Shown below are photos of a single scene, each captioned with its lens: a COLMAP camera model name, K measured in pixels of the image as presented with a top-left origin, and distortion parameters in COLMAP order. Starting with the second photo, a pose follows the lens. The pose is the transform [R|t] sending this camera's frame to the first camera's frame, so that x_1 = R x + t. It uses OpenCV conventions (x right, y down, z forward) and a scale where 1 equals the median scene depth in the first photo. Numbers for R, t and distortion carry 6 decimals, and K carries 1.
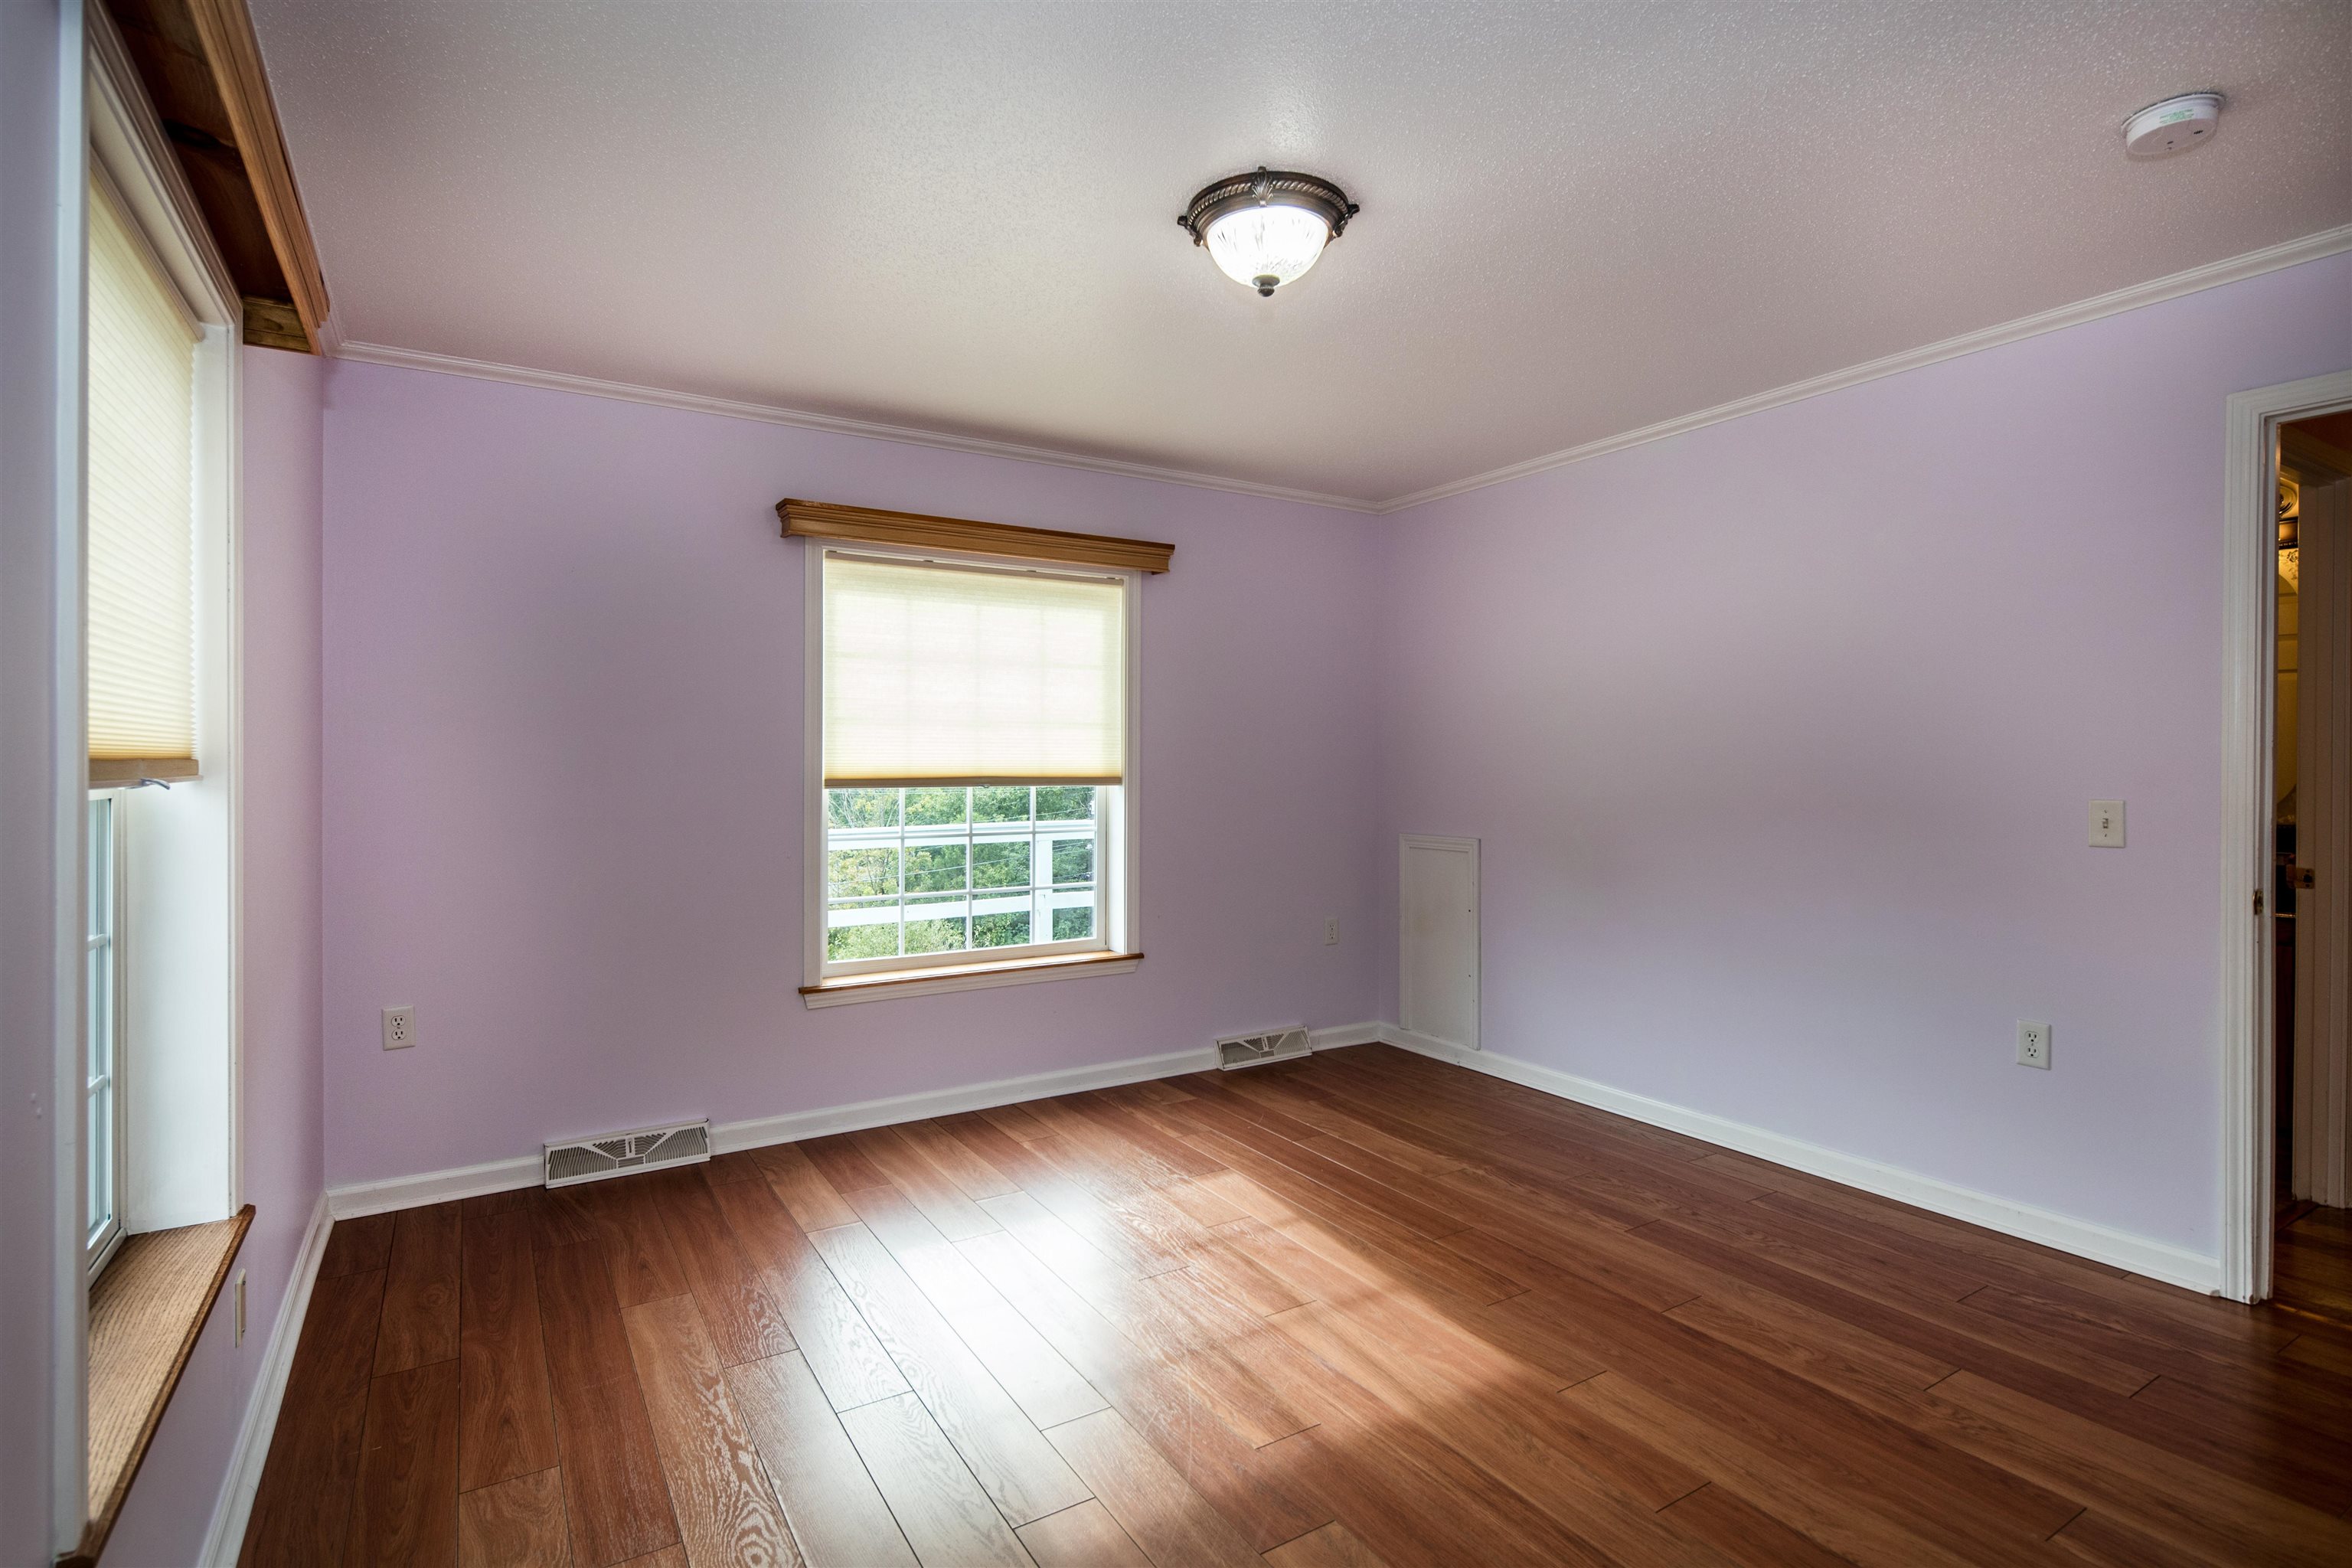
lens RADIAL K [[1169.0, 0, 1184.3], [0, 1169.0, 757.5], [0, 0, 1]] dist [0.002075, -0.000359]
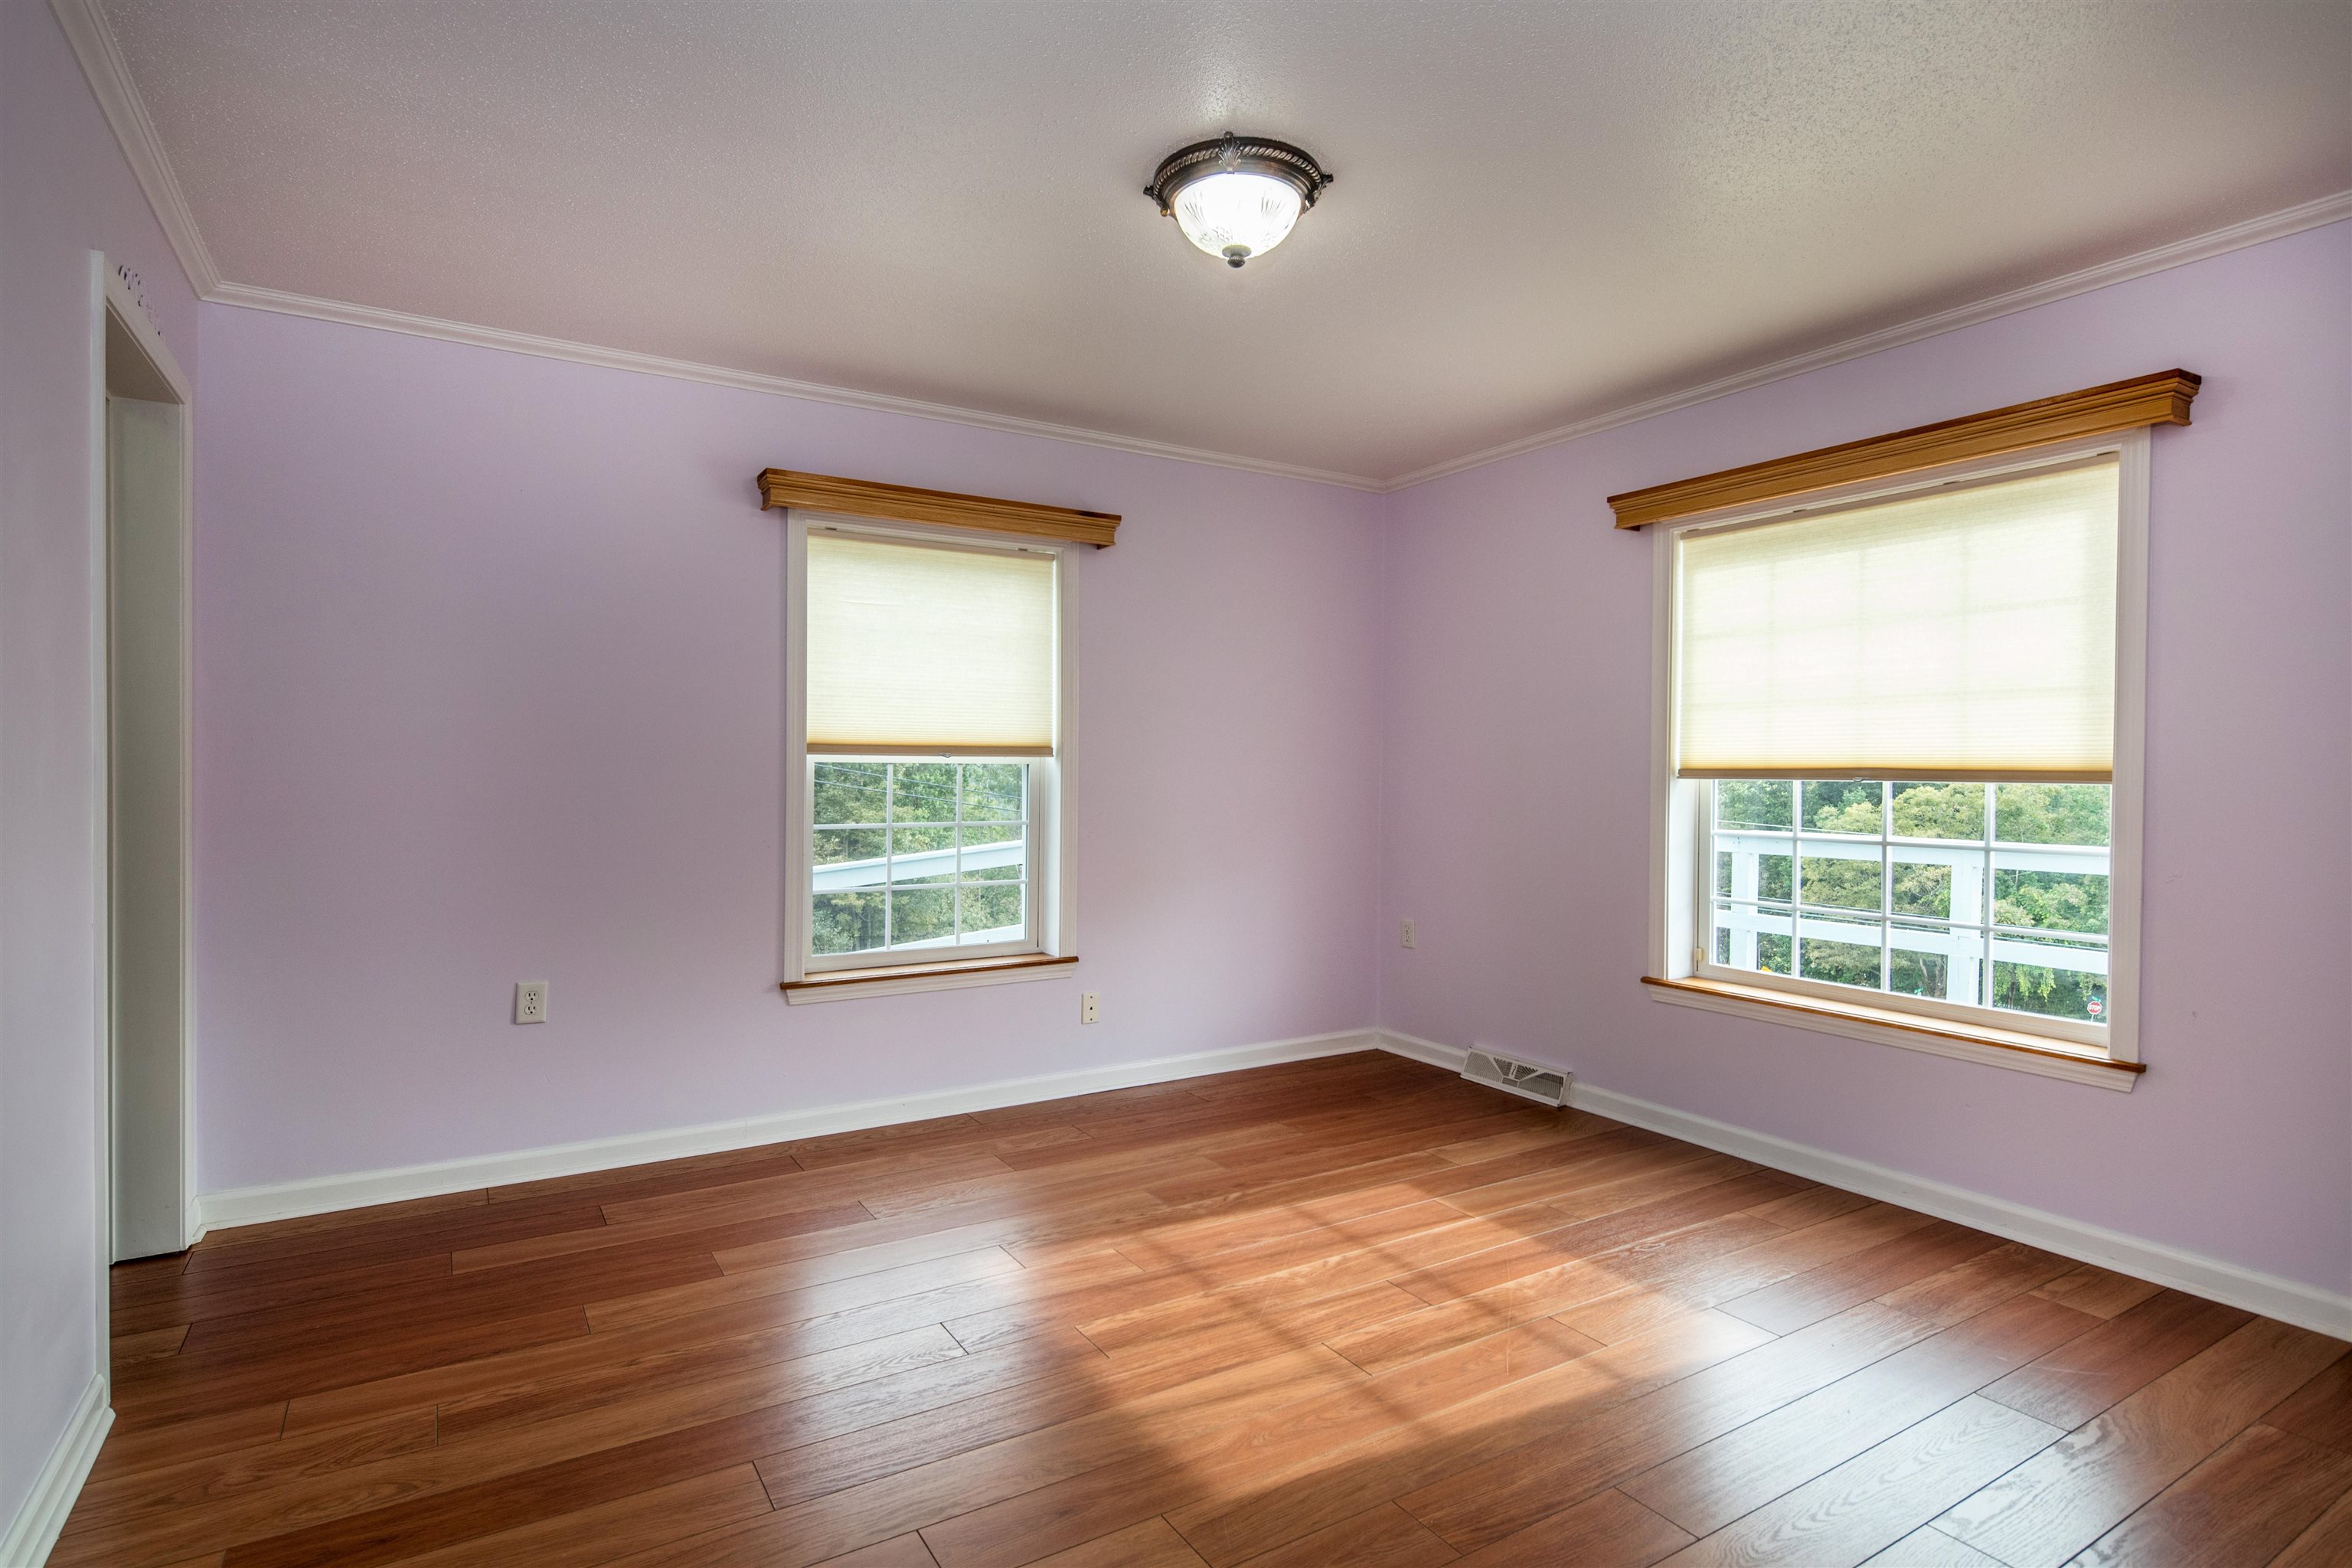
lens RADIAL K [[1169.0, 0, 1184.3], [0, 1169.0, 757.5], [0, 0, 1]] dist [0.002075, -0.000359]
pose [[-0.003202, -0.005288, -0.999981, 0.661960], [0.001272, 0.999985, -0.005292, 0.013922], [0.999994, -0.001288, -0.003195, 0.595654]]
